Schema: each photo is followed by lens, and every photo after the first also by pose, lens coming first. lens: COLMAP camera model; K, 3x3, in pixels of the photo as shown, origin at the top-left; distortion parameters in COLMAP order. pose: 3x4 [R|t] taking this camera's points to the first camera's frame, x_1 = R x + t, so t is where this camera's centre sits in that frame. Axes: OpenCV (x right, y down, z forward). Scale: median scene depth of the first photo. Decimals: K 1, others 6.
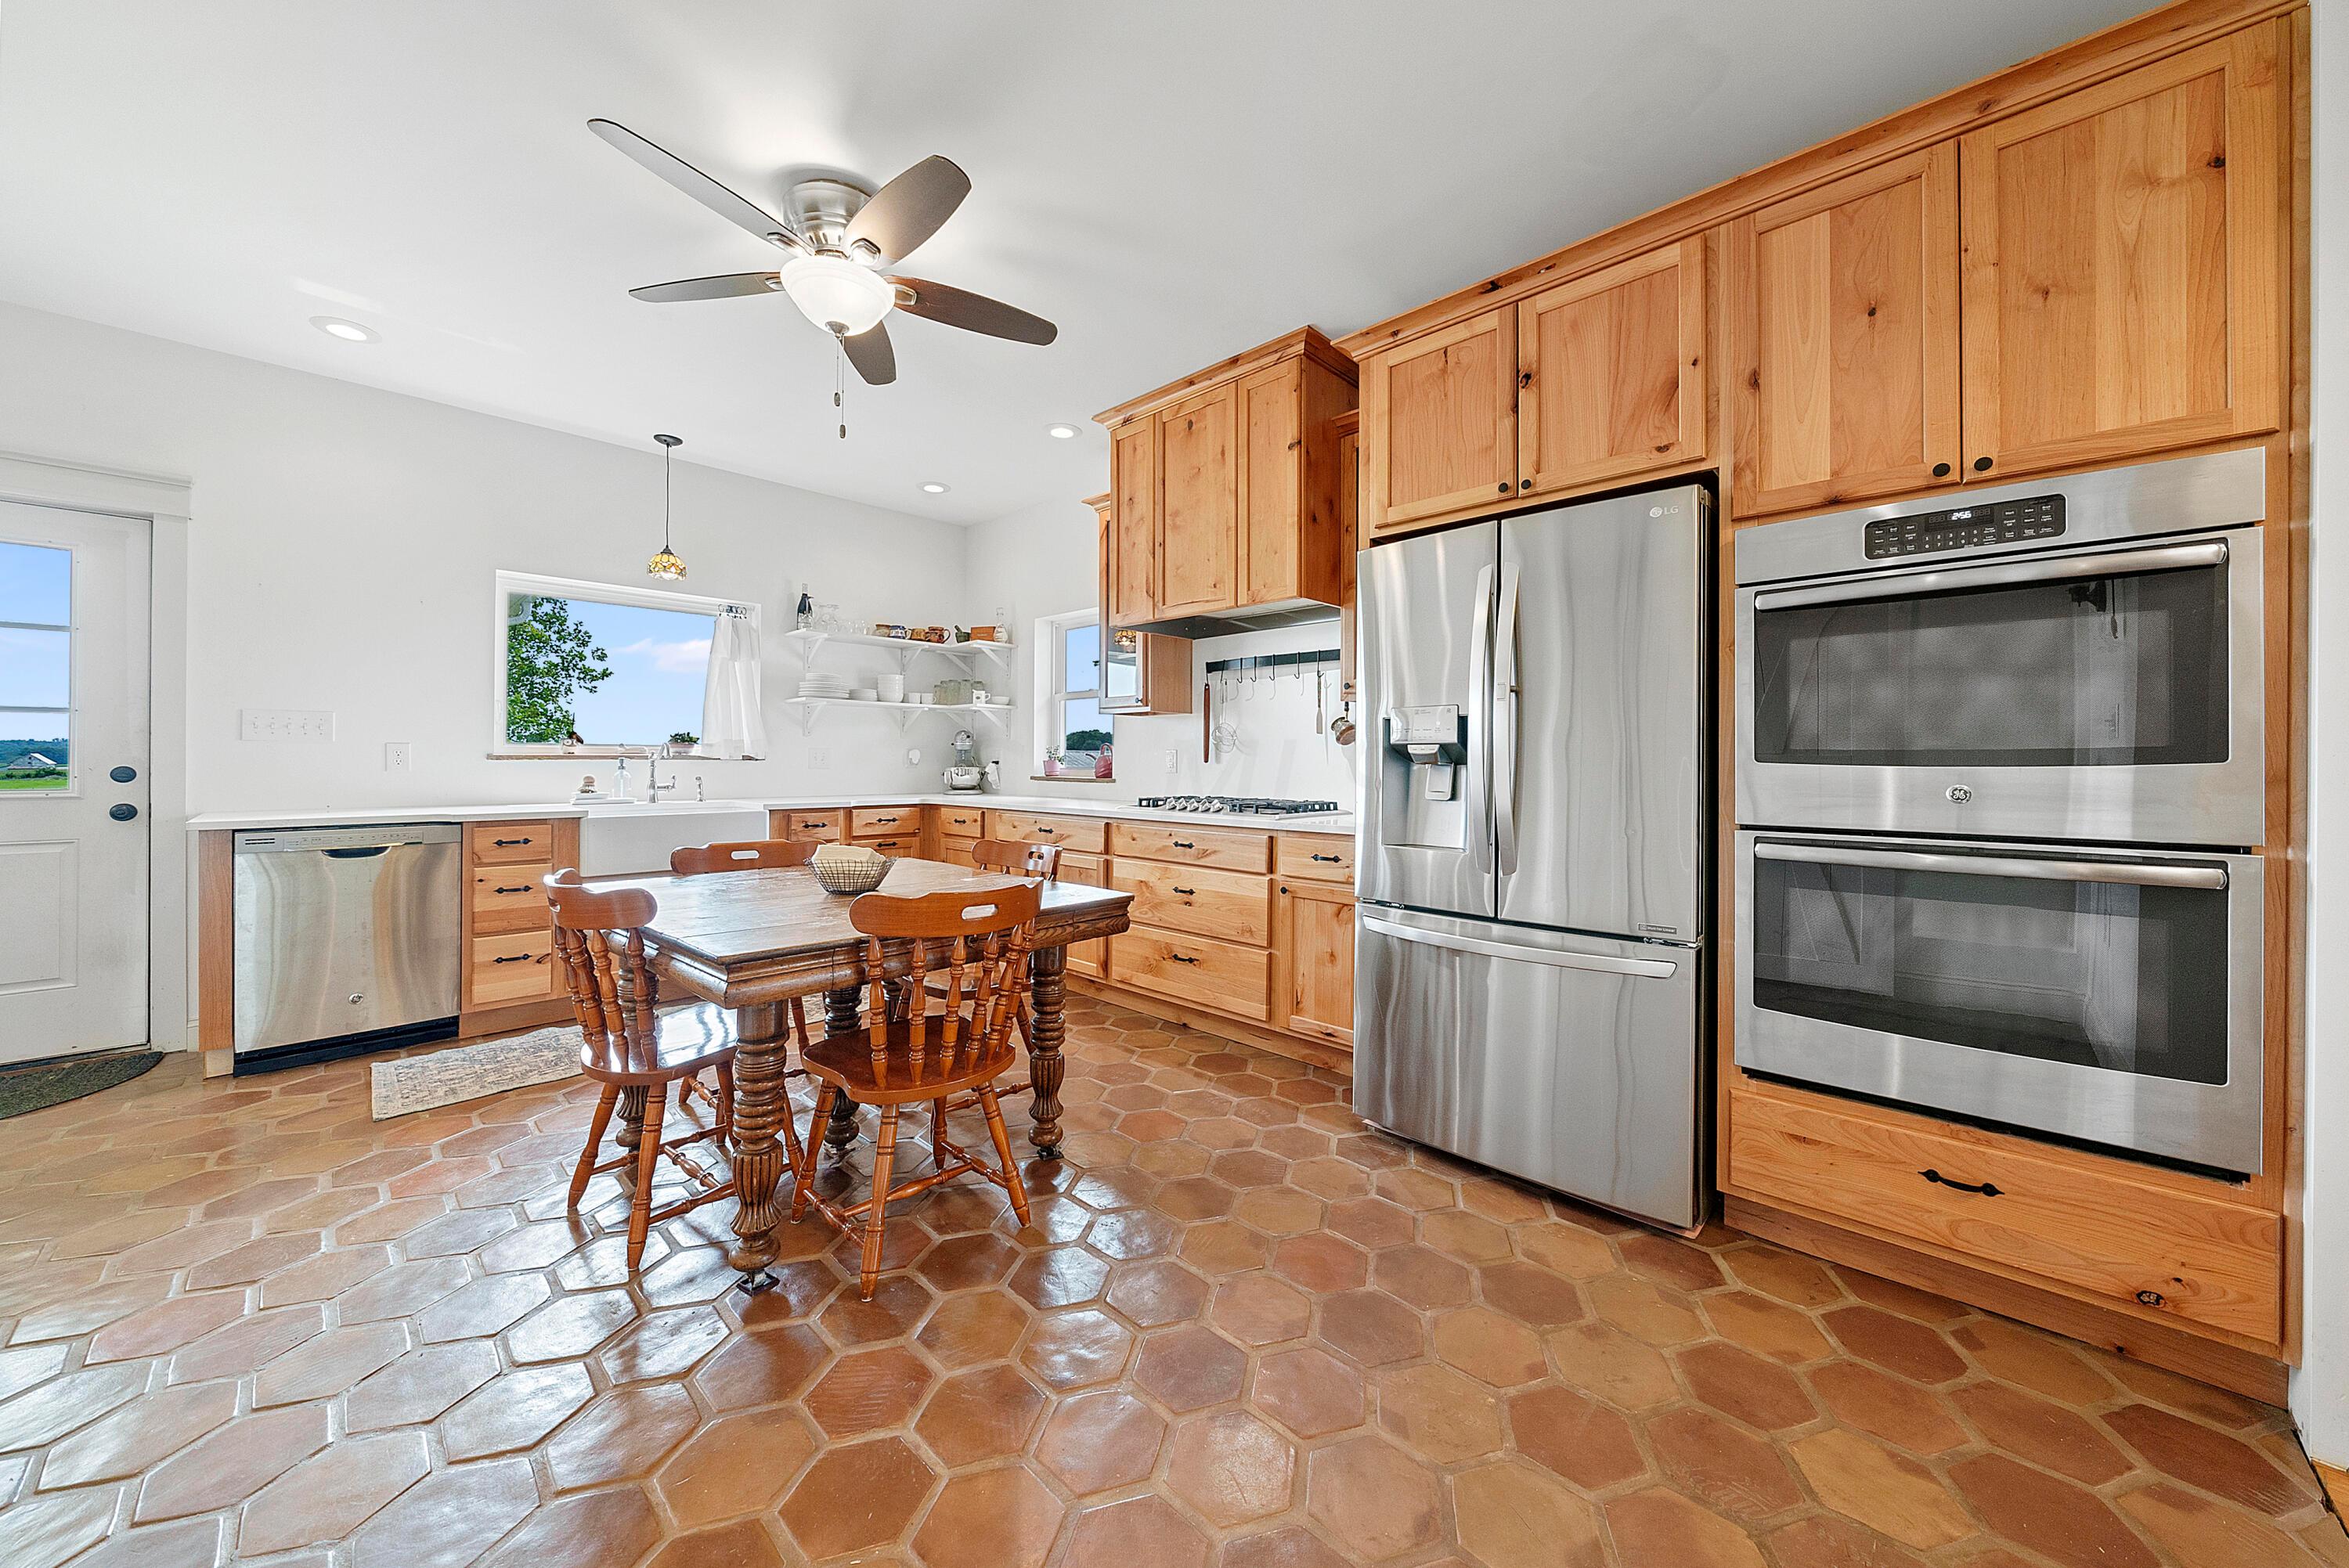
lens RADIAL K [[820.4, 0, 1159.6], [0, 820.4, 759.6], [0, 0, 1]] dist [0.001539, 0.001453]
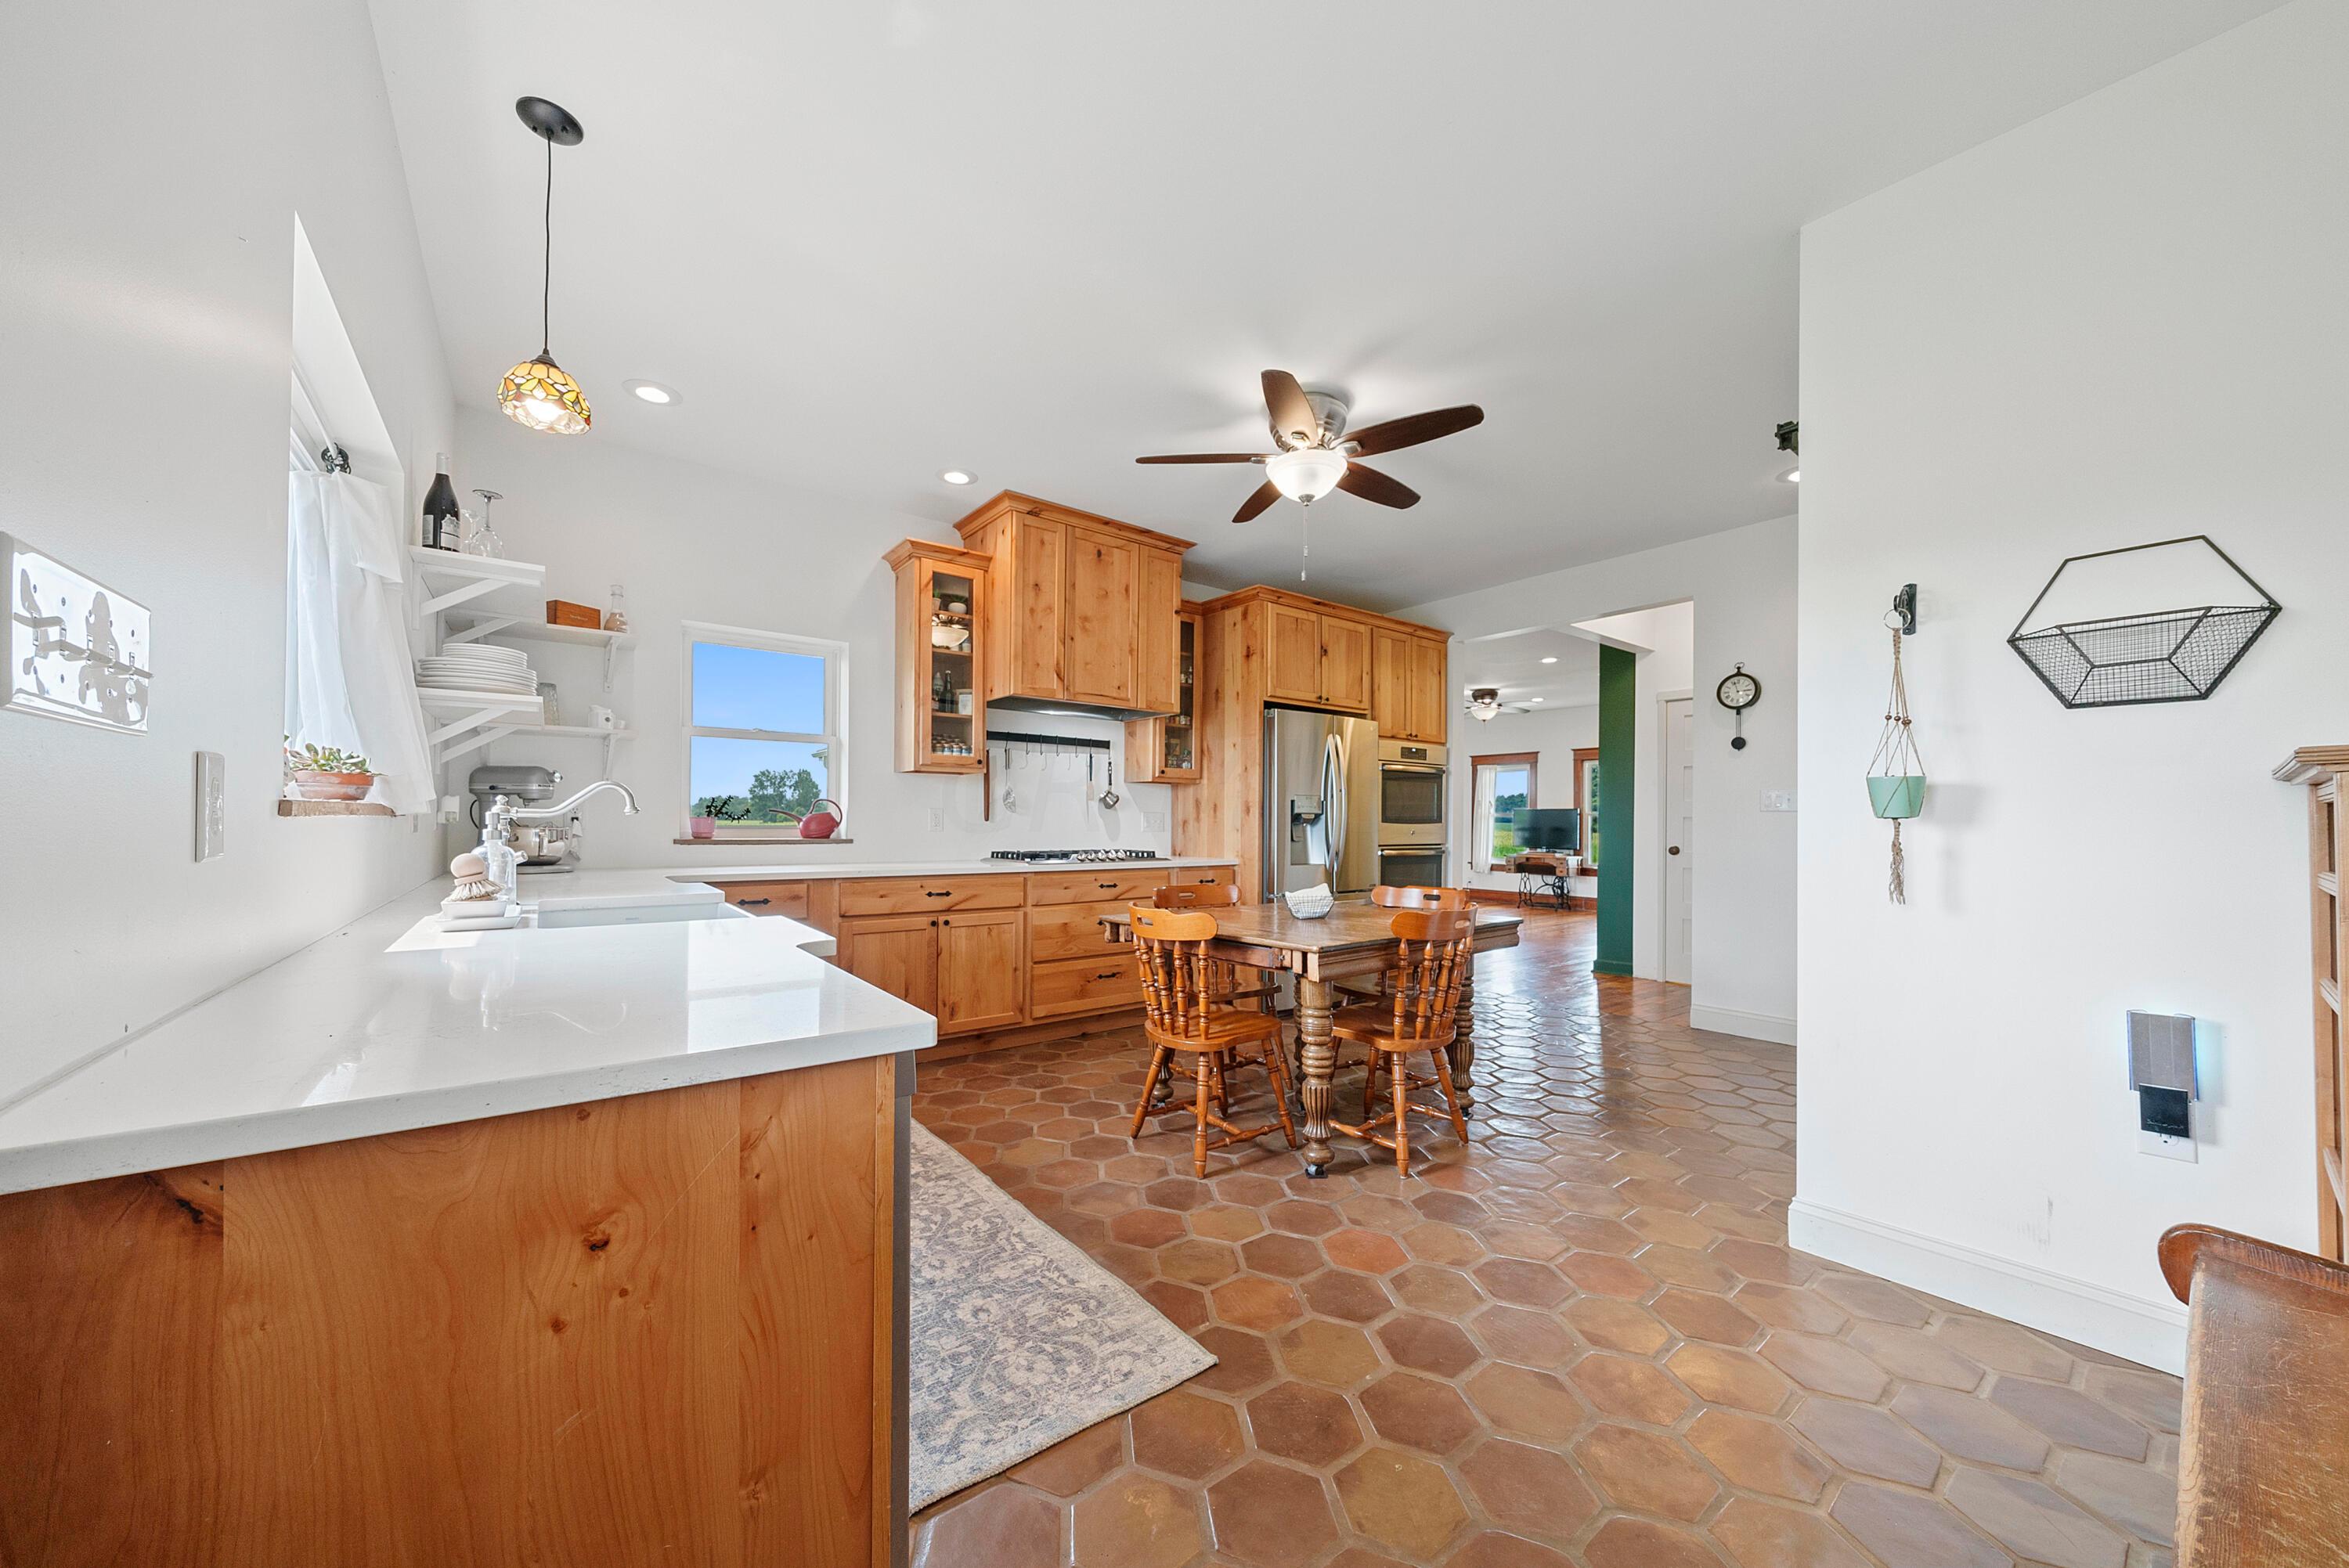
lens RADIAL K [[820.4, 0, 1200.3], [0, 820.4, 824.4], [0, 0, 1]] dist [0.001539, 0.001453]
pose [[0.123682, -0.006031, 0.992304, -1.176153], [-0.007190, 0.999950, 0.006974, -0.001954], [-0.992296, -0.007998, 0.123633, 0.677957]]
